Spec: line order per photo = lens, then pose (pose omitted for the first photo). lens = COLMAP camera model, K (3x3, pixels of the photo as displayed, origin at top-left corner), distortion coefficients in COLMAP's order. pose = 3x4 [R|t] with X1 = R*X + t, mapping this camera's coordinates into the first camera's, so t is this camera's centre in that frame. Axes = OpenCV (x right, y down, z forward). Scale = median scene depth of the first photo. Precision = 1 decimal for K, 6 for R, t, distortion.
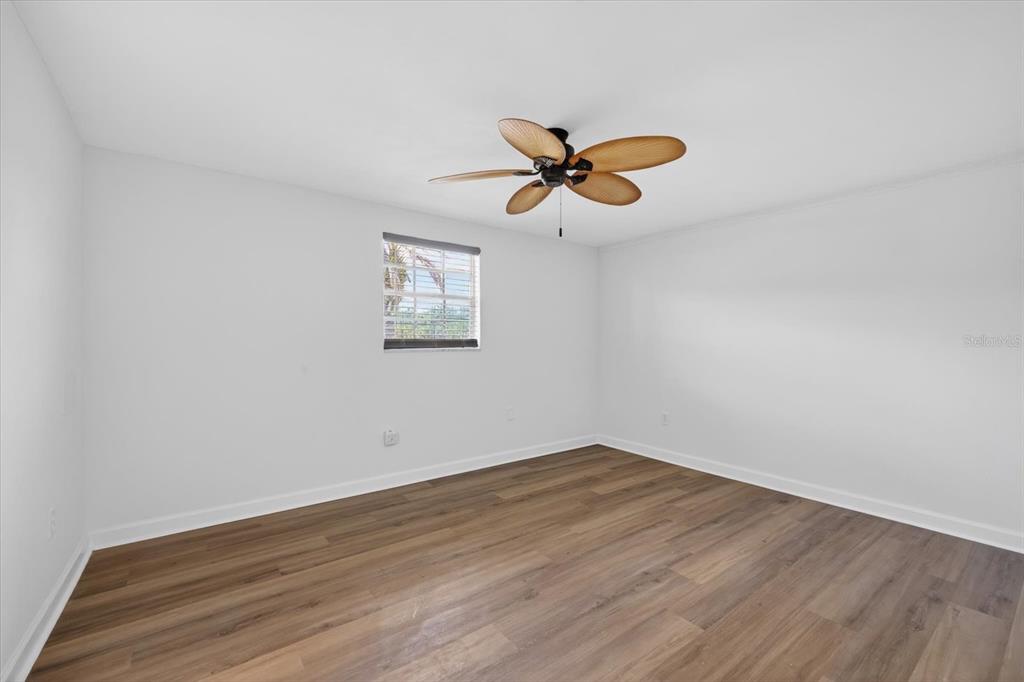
lens RADIAL K [[428.3, 0, 510.1], [0, 428.3, 341.6], [0, 0, 1]] dist [0.001251, 0.000268]
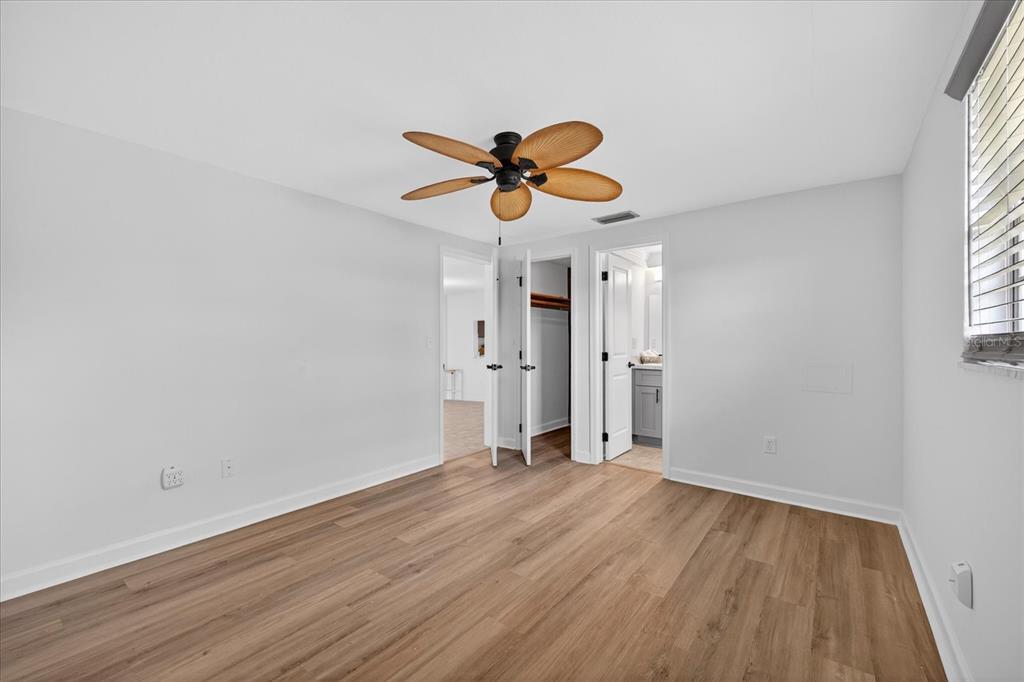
lens RADIAL K [[428.3, 0, 511.9], [0, 428.3, 342.6], [0, 0, 1]] dist [0.001251, 0.000268]
pose [[-0.959829, -0.004181, -0.280556, 0.377987], [-0.003648, 0.999990, -0.002420, 0.000846], [0.280563, -0.001300, -0.959835, 1.969976]]
